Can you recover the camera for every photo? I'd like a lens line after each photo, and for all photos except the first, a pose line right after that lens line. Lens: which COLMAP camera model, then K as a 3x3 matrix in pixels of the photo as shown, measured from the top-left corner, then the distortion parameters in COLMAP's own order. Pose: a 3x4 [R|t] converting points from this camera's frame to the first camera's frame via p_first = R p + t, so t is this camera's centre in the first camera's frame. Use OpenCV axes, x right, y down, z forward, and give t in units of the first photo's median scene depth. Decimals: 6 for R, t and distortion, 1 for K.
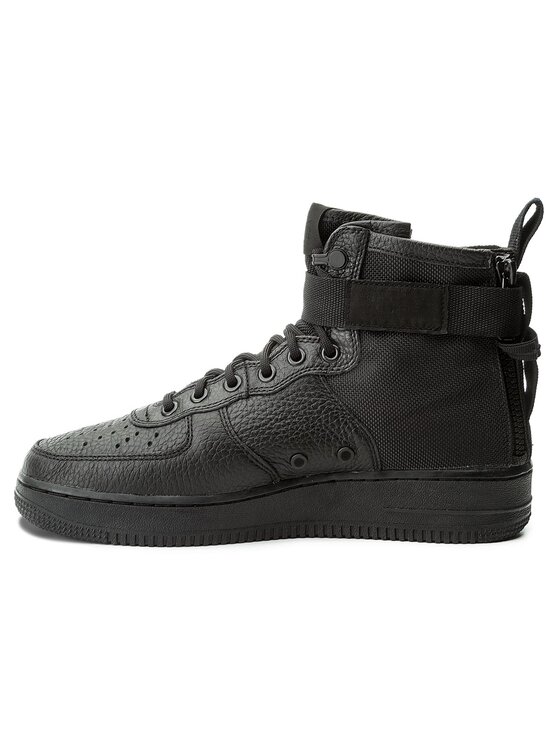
lens RADIAL K [[1319.9, 0, 280.0], [0, 1319.9, 373.0], [0, 0, 1]] dist [0.028240, -0.001283]
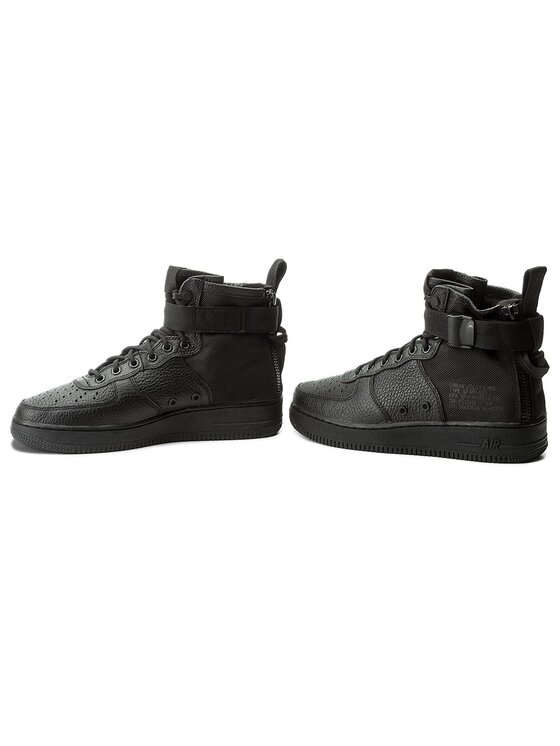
lens RADIAL K [[1319.9, 0, 280.0], [0, 1319.9, 373.0], [0, 0, 1]] dist [0.028240, -0.001283]
pose [[0.945057, -0.057702, 0.321773, -0.448104], [0.040730, 0.997413, 0.059233, -0.081969], [-0.324358, -0.042873, 0.944962, -0.848110]]
